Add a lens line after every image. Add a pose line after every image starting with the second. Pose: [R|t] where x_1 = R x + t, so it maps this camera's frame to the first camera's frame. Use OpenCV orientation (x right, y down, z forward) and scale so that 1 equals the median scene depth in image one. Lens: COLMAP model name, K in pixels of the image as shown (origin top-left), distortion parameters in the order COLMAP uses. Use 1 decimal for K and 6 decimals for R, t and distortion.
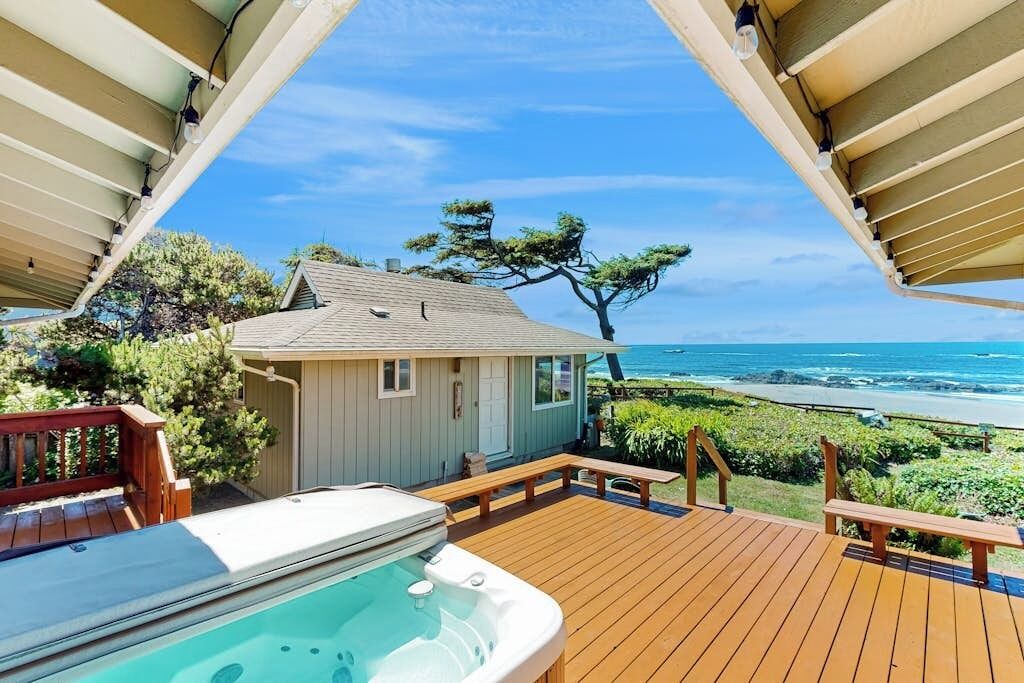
lens RADIAL K [[451.9, 0, 511.9], [0, 451.9, 348.6], [0, 0, 1]] dist [-0.002606, -0.000059]
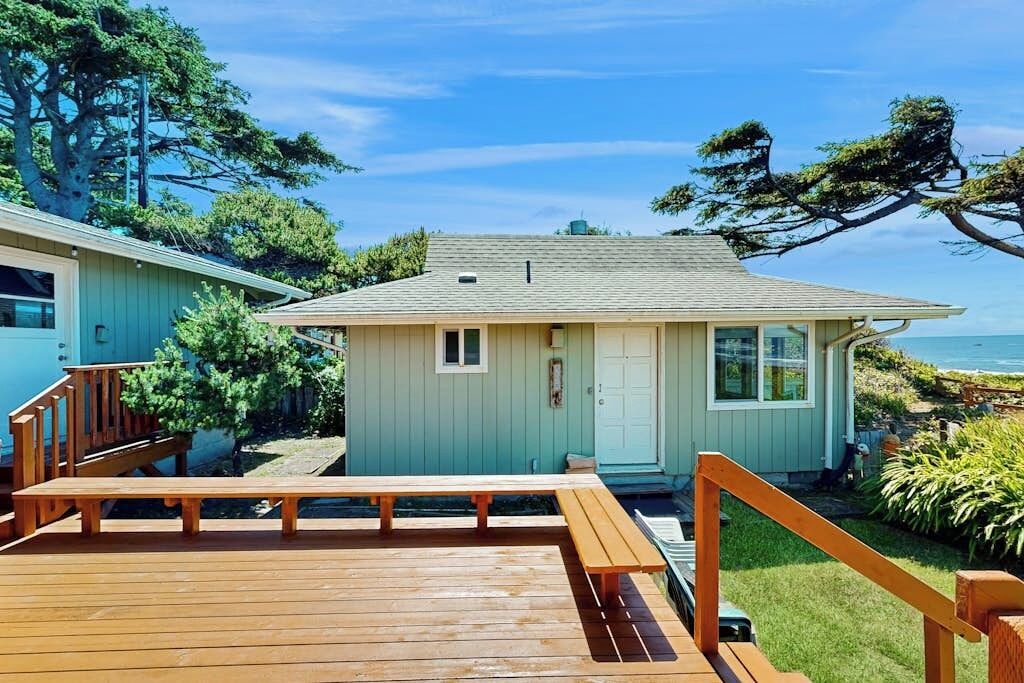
lens RADIAL K [[451.9, 0, 513.1], [0, 451.9, 343.2], [0, 0, 1]] dist [-0.002606, -0.000059]
pose [[0.721257, -0.011060, -0.692579, 0.157960], [0.013049, 0.999912, -0.002379, 0.023748], [0.692544, -0.007322, 0.721338, 0.200315]]
